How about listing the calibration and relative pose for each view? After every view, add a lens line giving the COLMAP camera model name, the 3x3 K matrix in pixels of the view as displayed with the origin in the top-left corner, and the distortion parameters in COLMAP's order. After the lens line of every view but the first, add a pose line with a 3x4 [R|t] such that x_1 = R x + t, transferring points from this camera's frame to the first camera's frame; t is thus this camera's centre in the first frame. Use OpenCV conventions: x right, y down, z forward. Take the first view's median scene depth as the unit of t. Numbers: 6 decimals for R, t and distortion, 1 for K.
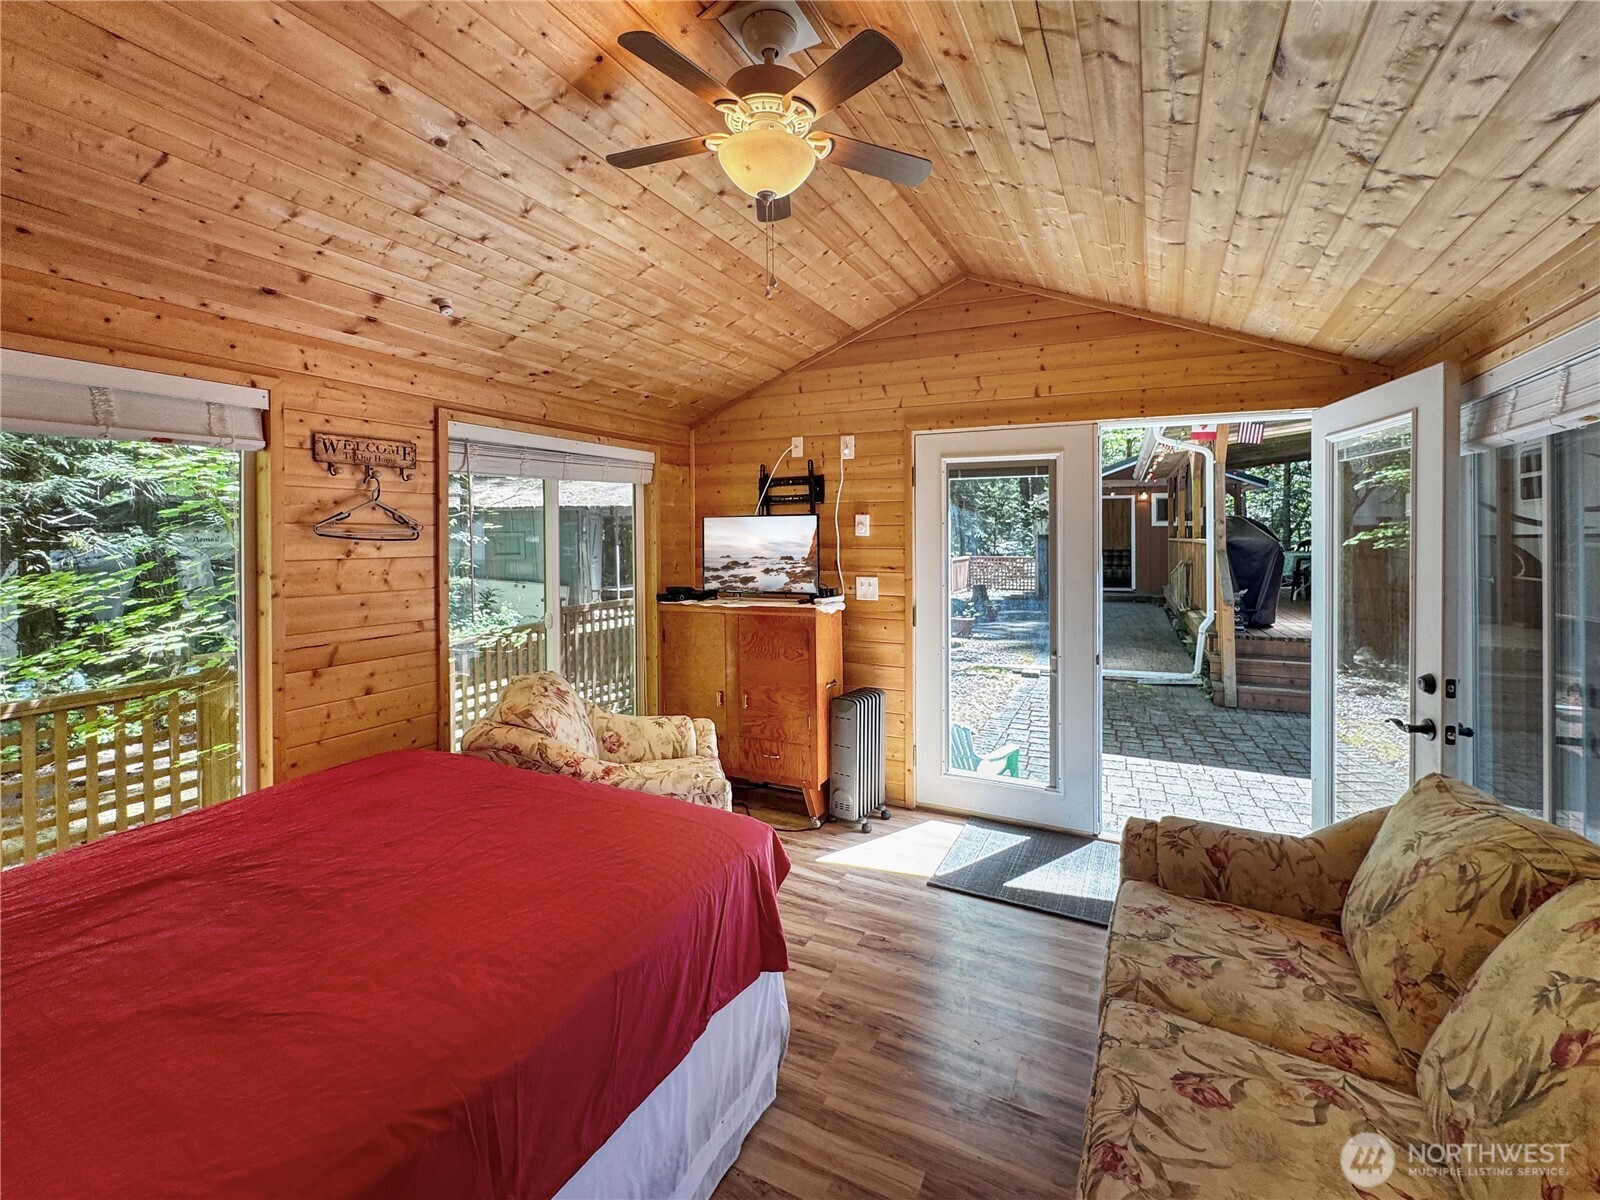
lens RADIAL K [[707.5, 0, 801.8], [0, 707.5, 532.3], [0, 0, 1]] dist [-0.003746, 0.000018]
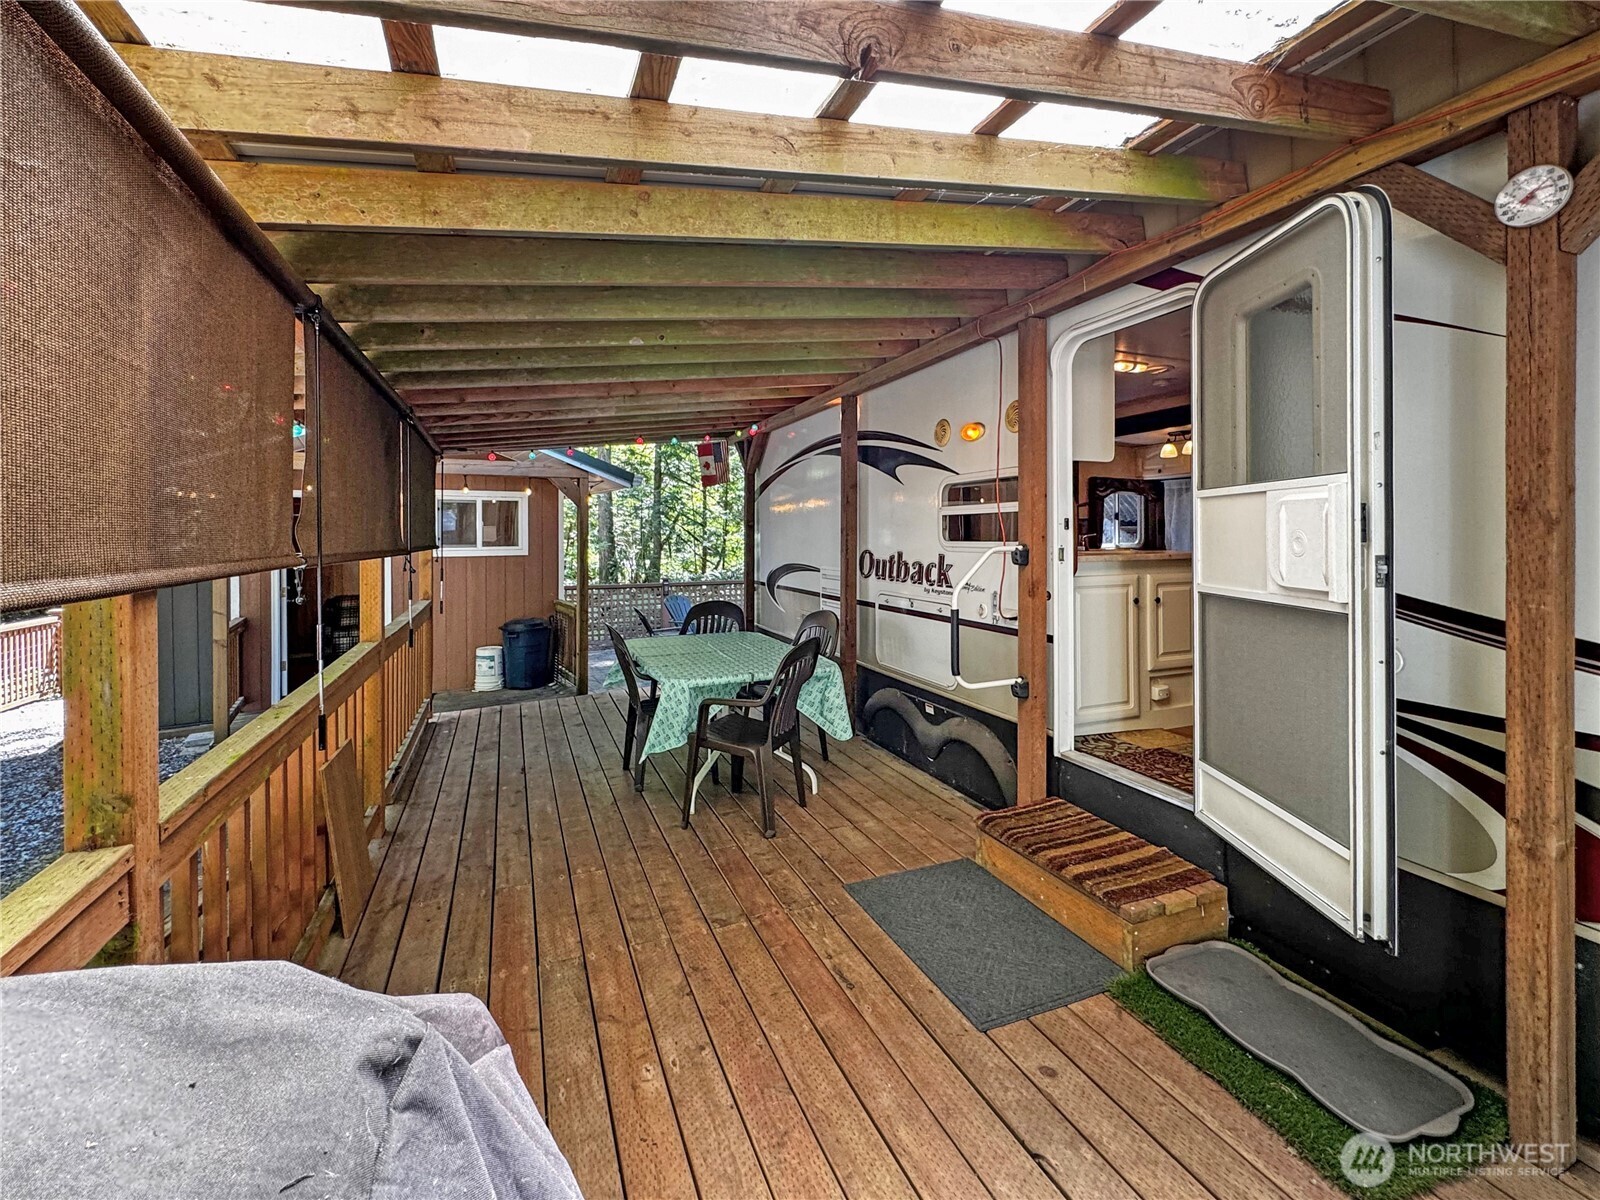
lens RADIAL K [[707.5, 0, 801.8], [0, 707.5, 532.3], [0, 0, 1]] dist [-0.003746, 0.000018]
pose [[0.690721, -0.000438, 0.723121, 0.785350], [-0.001012, 0.999998, 0.001573, -0.065659], [-0.723120, -0.001818, 0.690720, 1.170721]]
